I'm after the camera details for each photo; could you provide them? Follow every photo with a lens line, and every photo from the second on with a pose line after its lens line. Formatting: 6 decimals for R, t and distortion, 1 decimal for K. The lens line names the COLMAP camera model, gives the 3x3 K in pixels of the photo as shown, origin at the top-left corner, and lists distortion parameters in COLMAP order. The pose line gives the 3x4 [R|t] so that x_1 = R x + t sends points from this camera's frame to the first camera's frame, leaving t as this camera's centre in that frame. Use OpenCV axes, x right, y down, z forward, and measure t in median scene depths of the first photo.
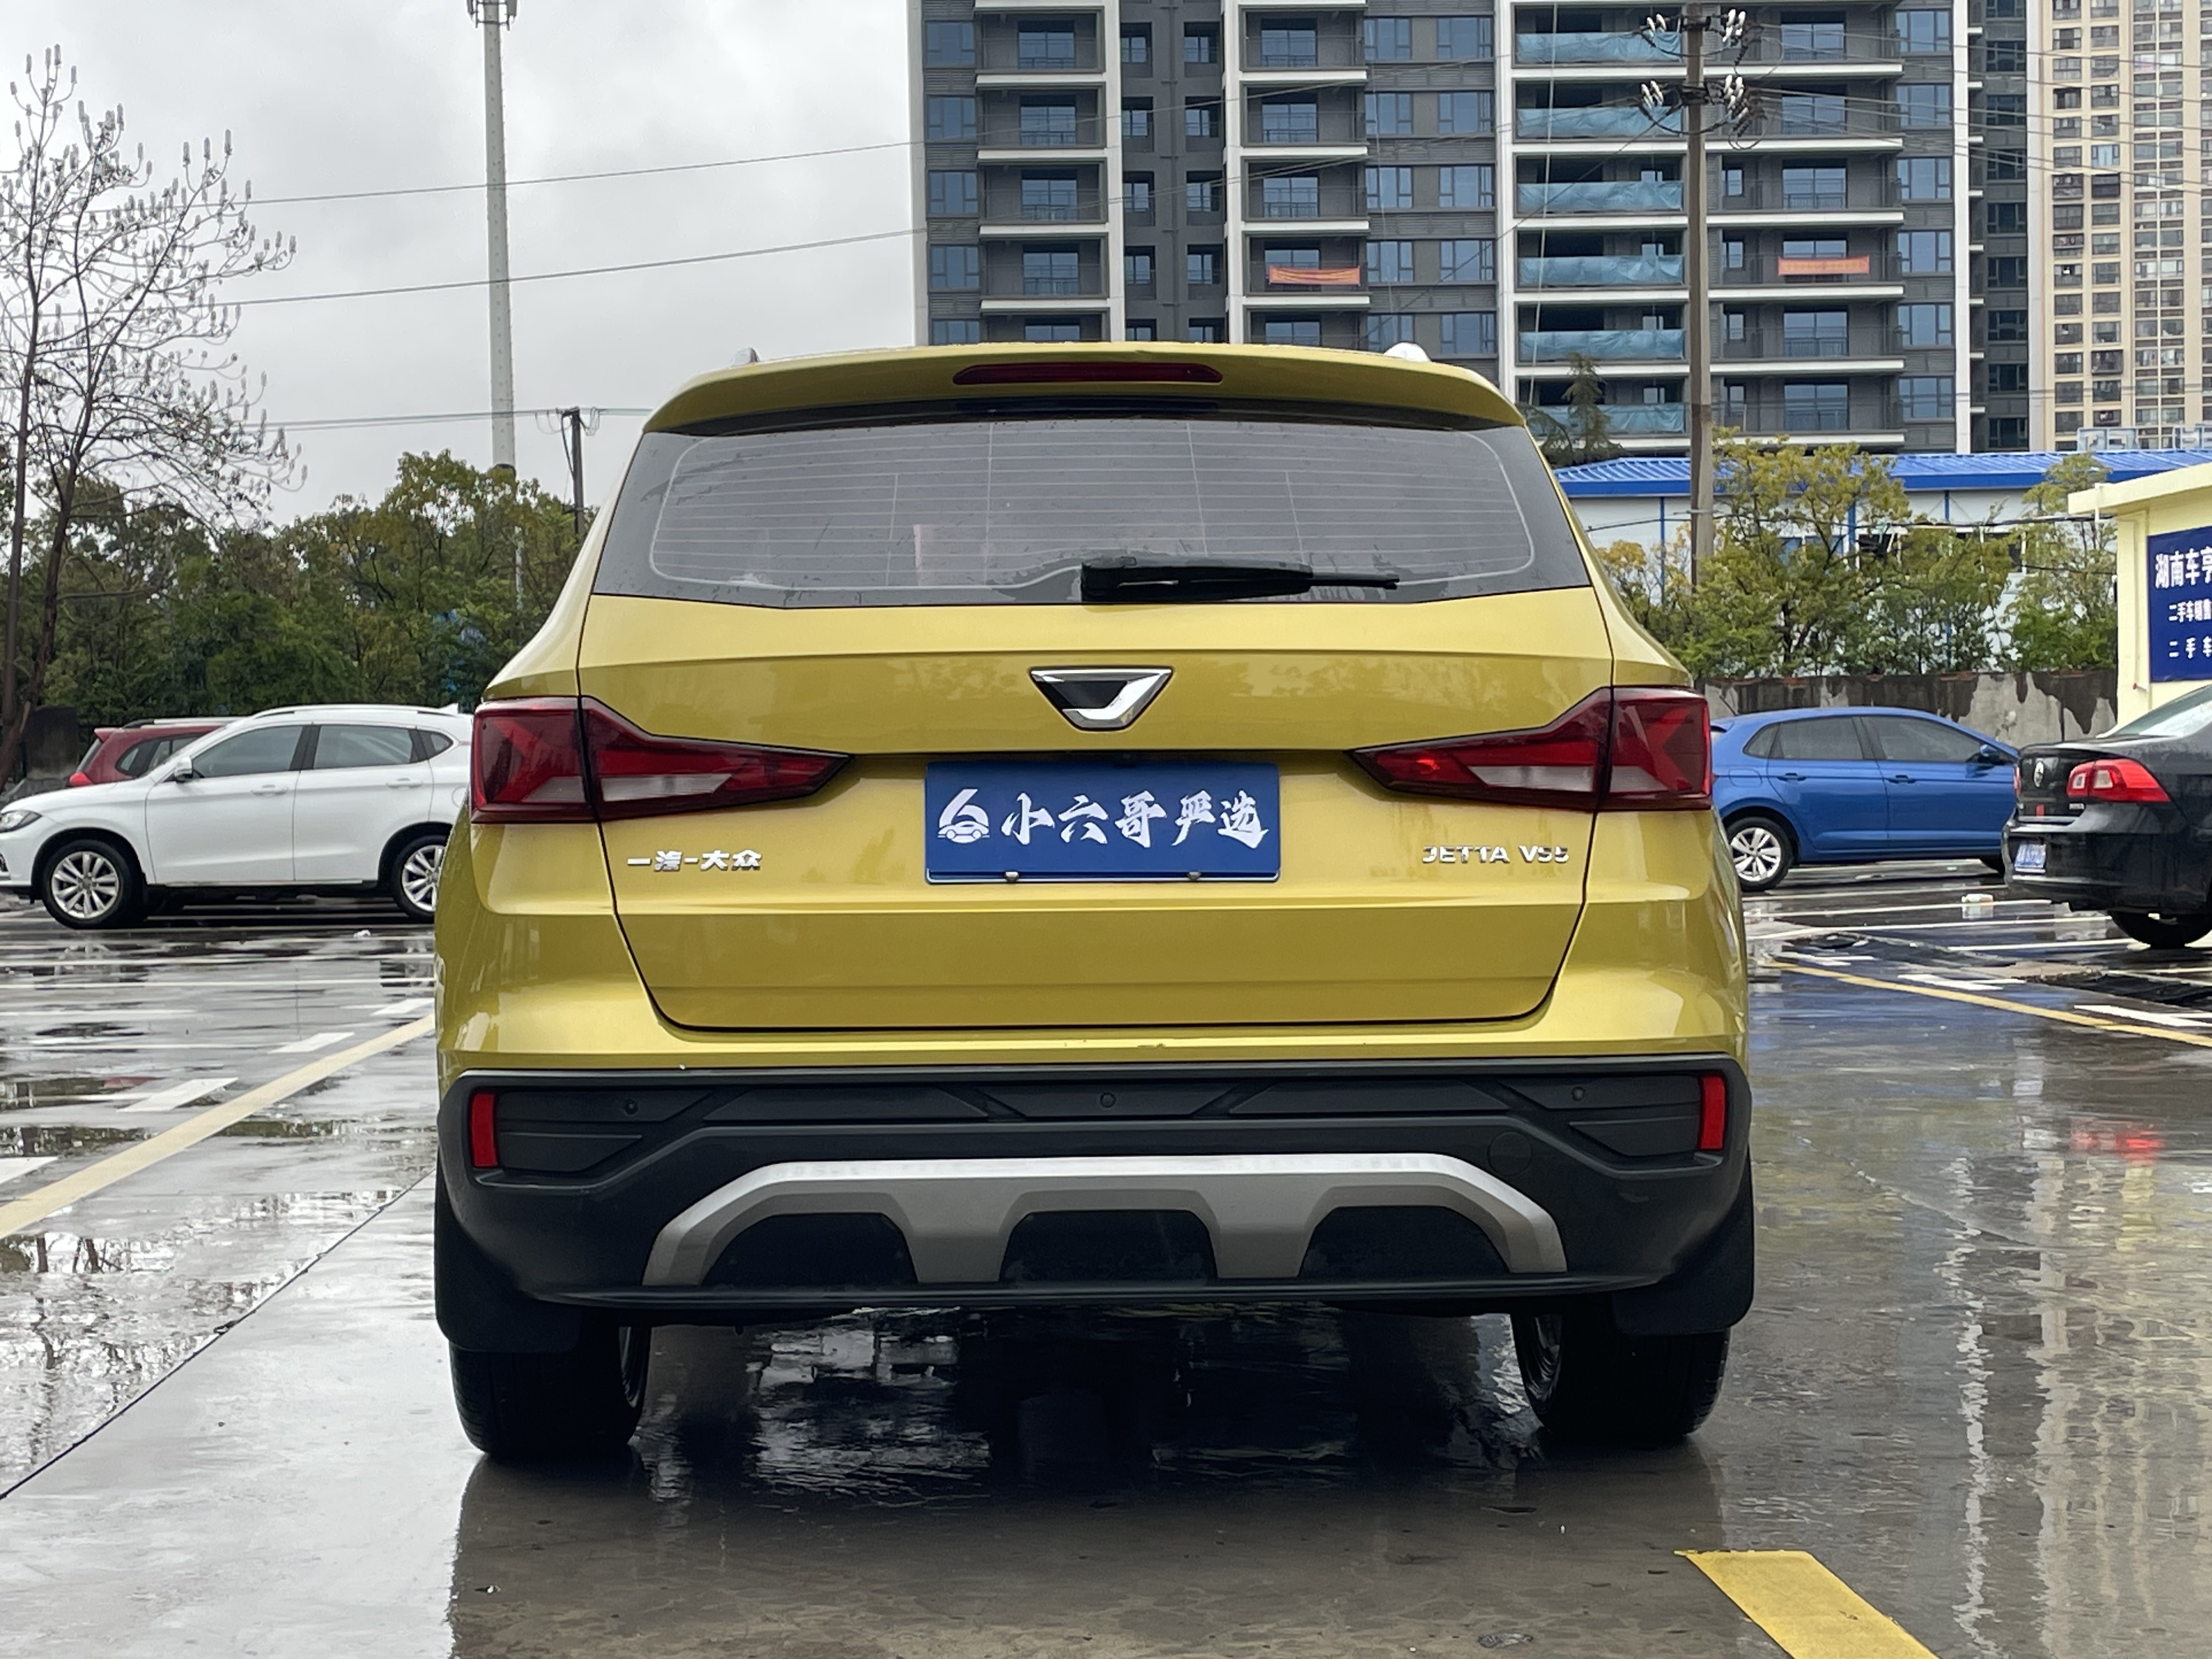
lens RADIAL K [[3517.1, 0, 1104.6], [0, 3517.1, 830.9], [0, 0, 1]] dist [0.101192, 0.000000]
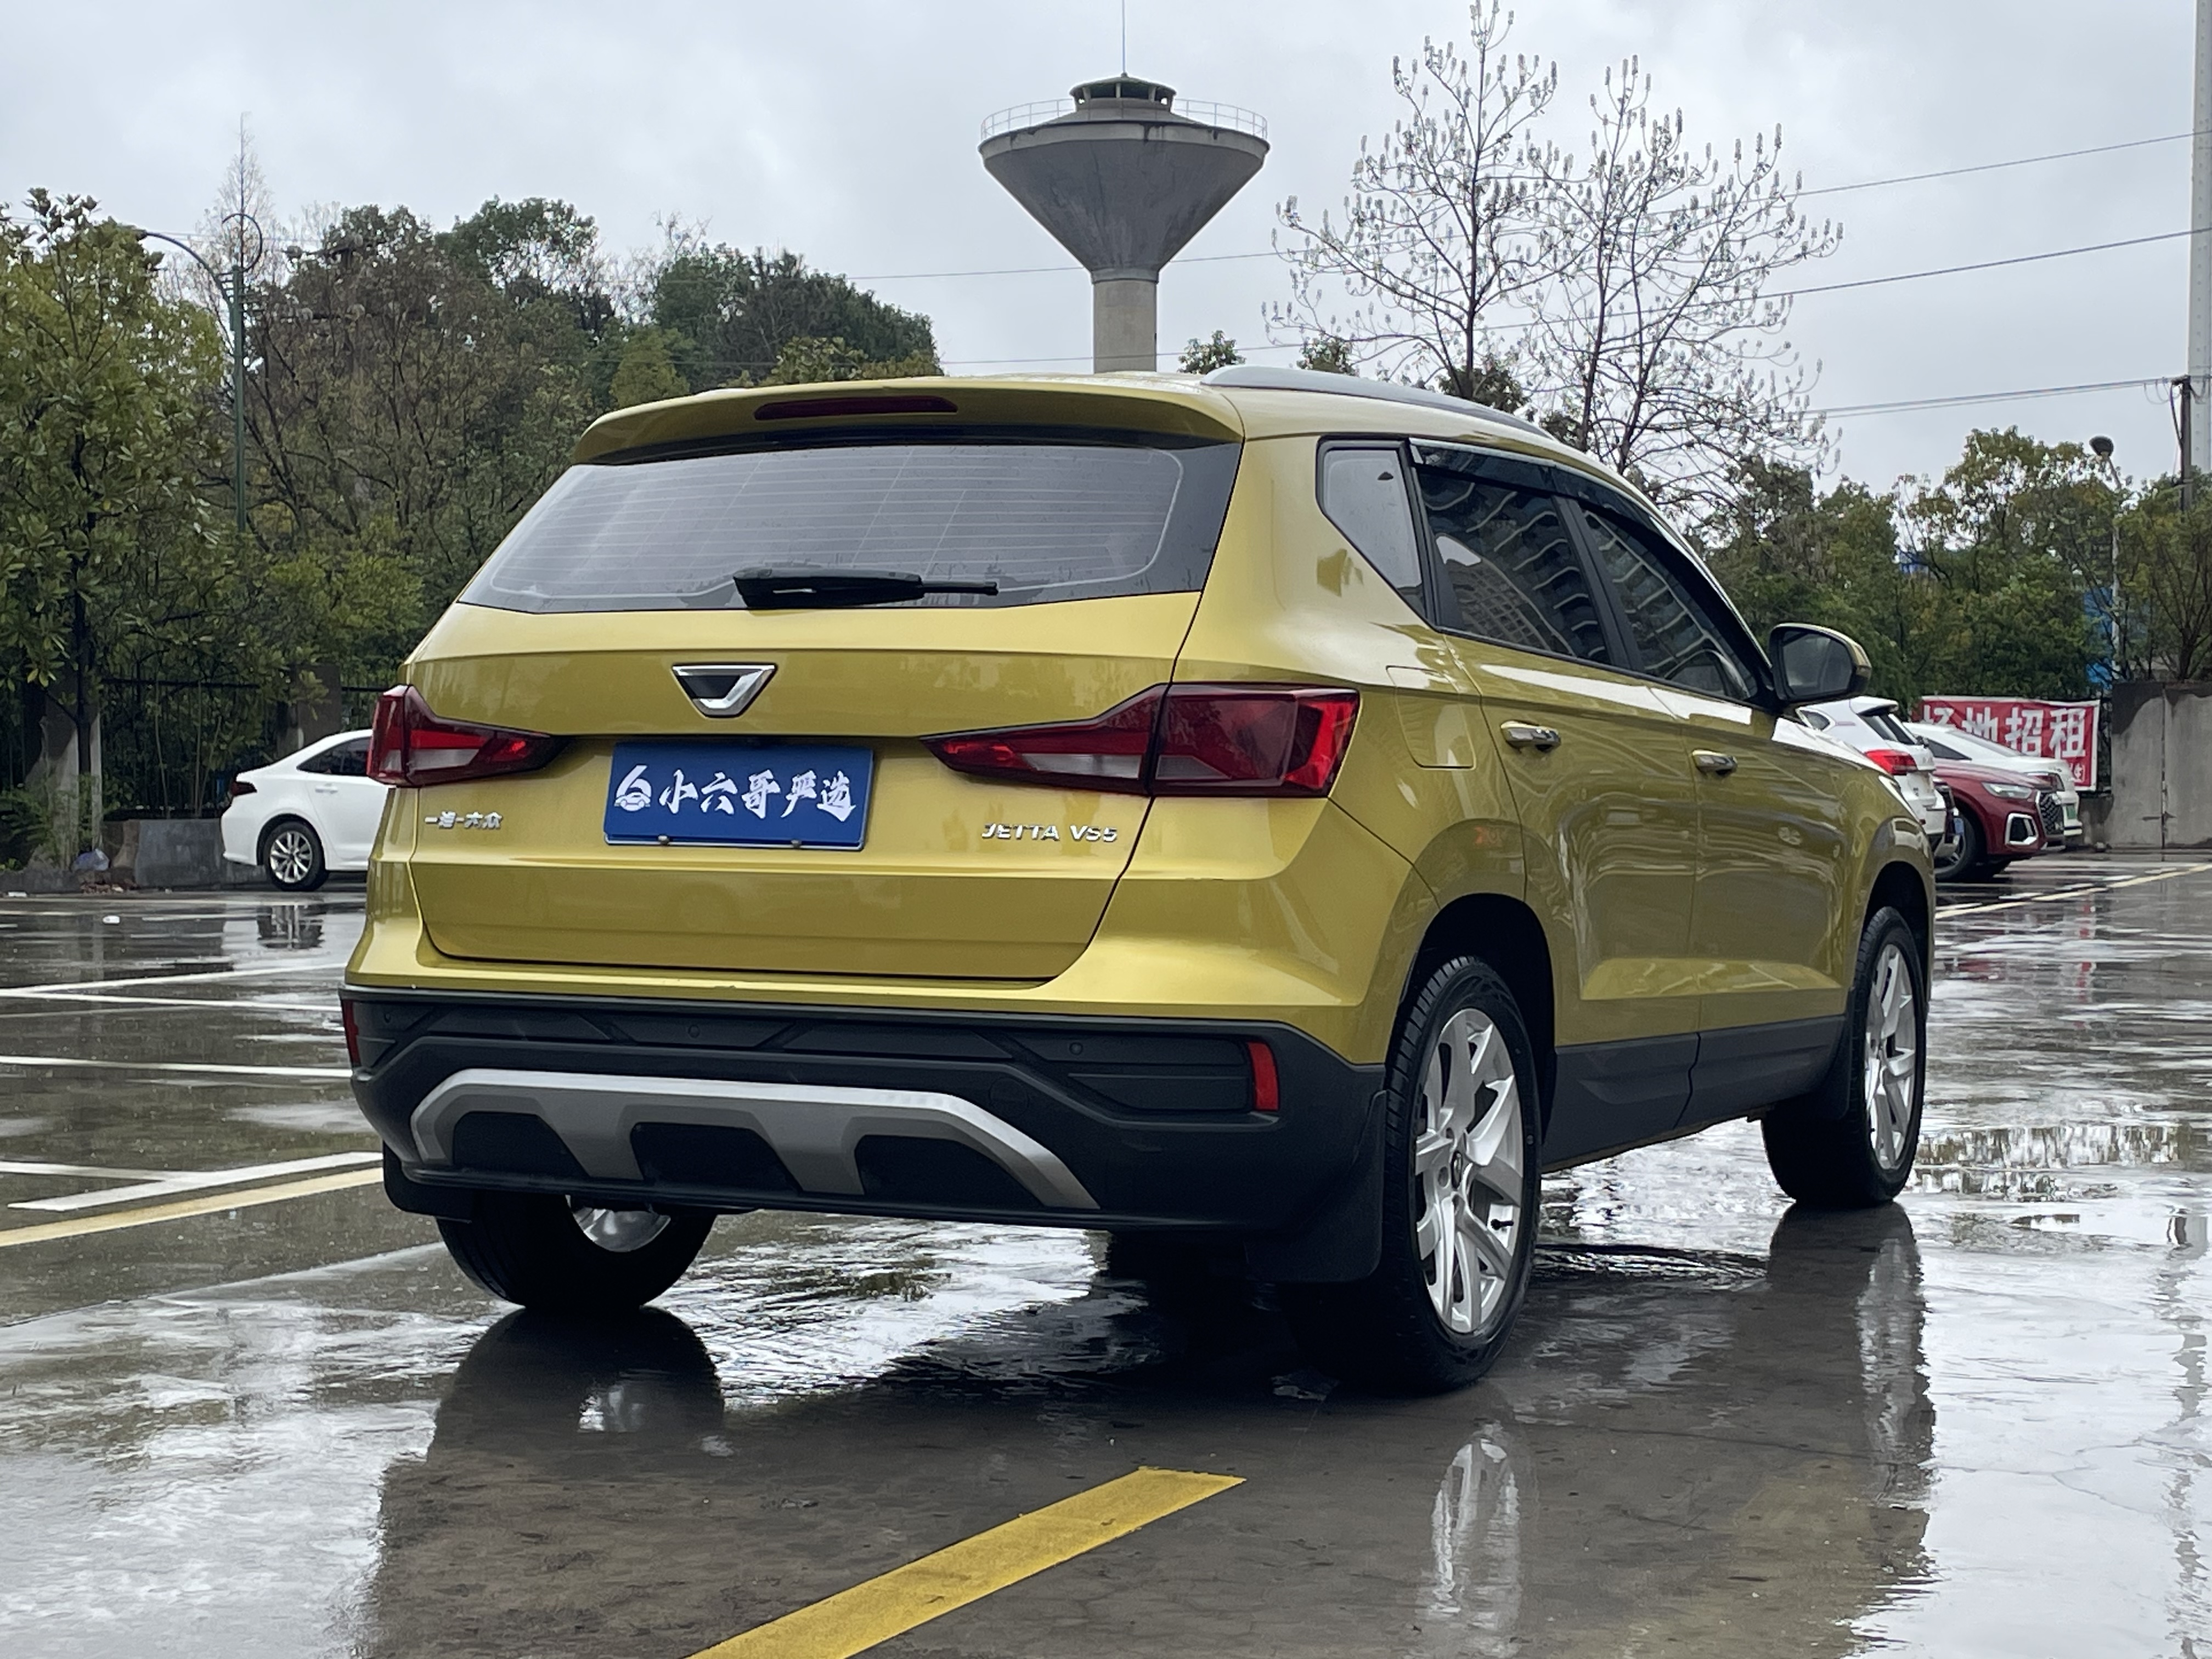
lens RADIAL K [[3517.1, 0, 1094.3], [0, 3517.1, 847.8], [0, 0, 1]] dist [0.101192, 0.000000]
pose [[0.881045, 0.027927, -0.472206, 0.107429], [-0.022636, 0.999601, 0.016884, -0.001258], [0.472490, -0.004187, 0.881326, 0.003507]]
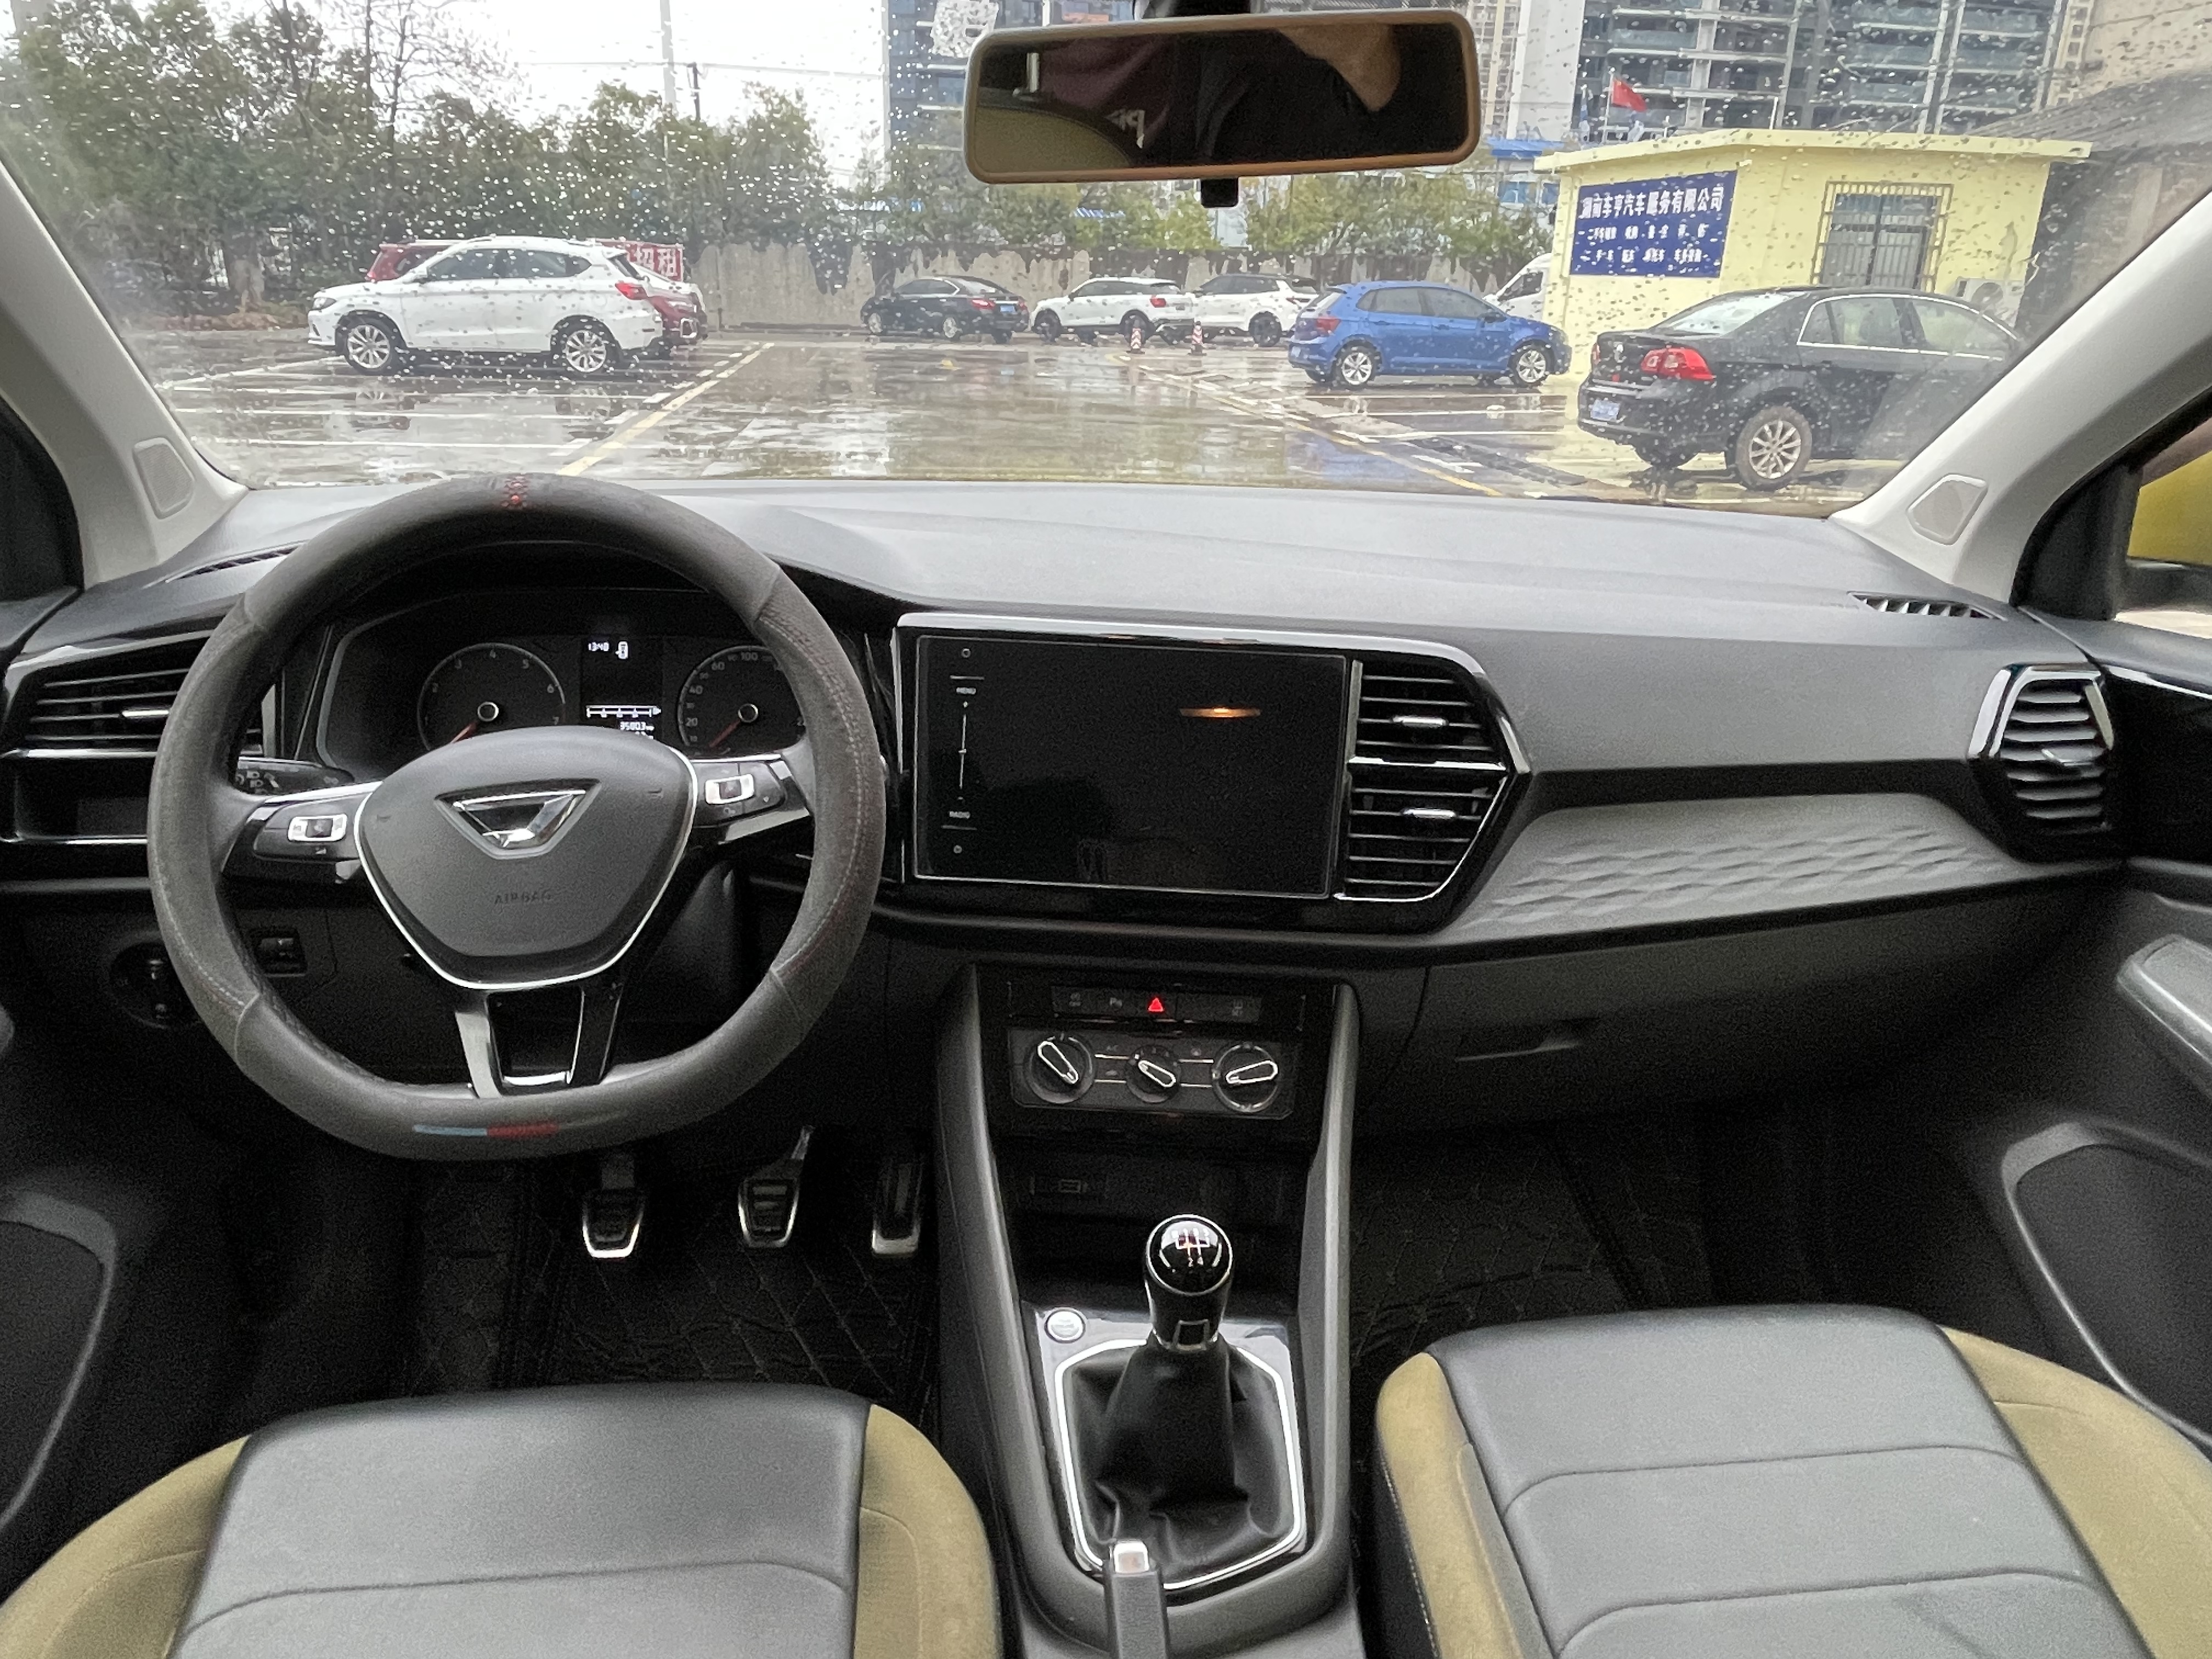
lens RADIAL K [[1510.7, 0, 1108.7], [0, 1510.7, 833.2], [0, 0, 1]] dist [0.007300, -0.022026]
pose [[0.995283, 0.014257, 0.095964, -0.008470], [-0.045075, 0.943857, 0.327266, -0.015722], [-0.085910, -0.330047, 0.940047, 0.223338]]
